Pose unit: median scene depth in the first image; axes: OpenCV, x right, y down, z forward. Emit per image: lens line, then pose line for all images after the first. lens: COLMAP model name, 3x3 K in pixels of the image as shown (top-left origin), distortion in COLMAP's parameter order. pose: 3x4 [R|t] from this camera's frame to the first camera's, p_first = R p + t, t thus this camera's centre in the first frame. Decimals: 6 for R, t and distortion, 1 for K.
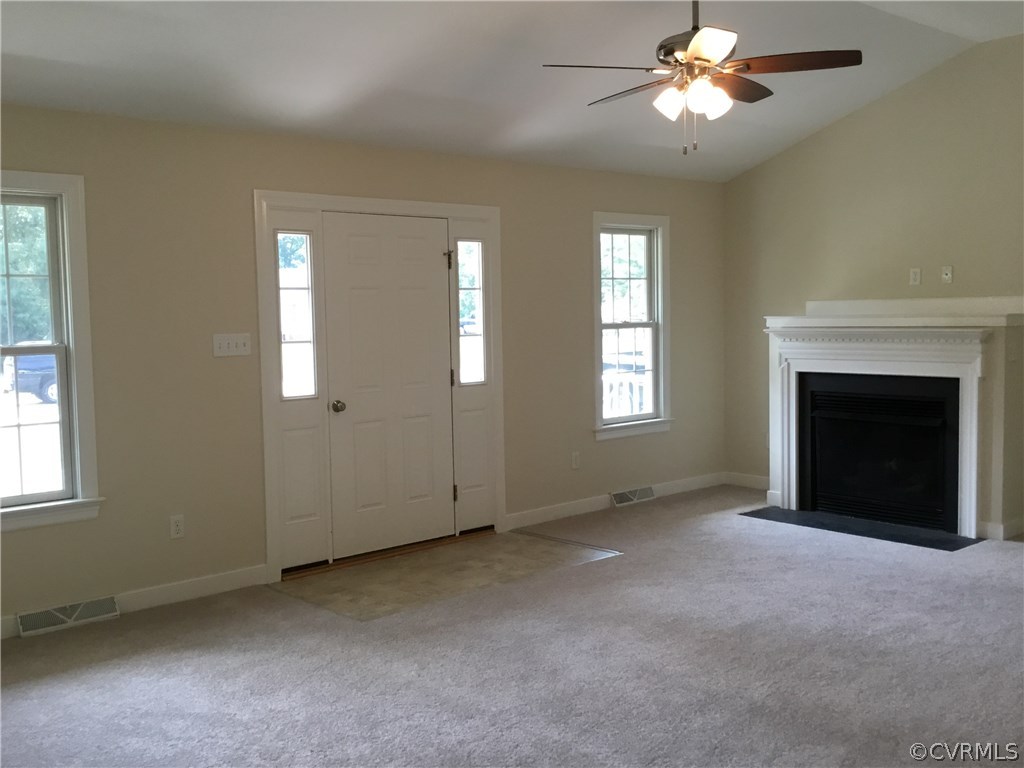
lens RADIAL K [[999.6, 0, 517.5], [0, 999.6, 384.3], [0, 0, 1]] dist [0.020802, 0.000000]
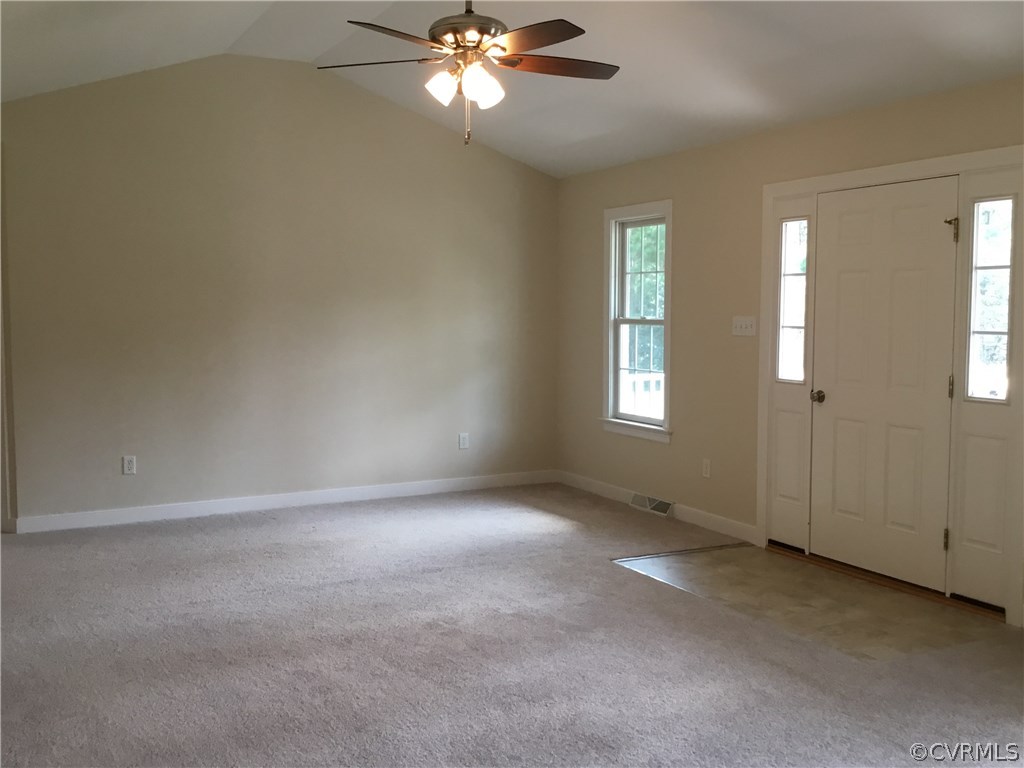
lens RADIAL K [[999.6, 0, 516.0], [0, 999.6, 387.0], [0, 0, 1]] dist [0.020802, 0.000000]
pose [[-0.256048, 0.095723, -0.961913, 0.841668], [-0.066547, 0.990979, 0.116329, -0.081673], [0.964371, 0.093798, -0.247369, 0.984146]]
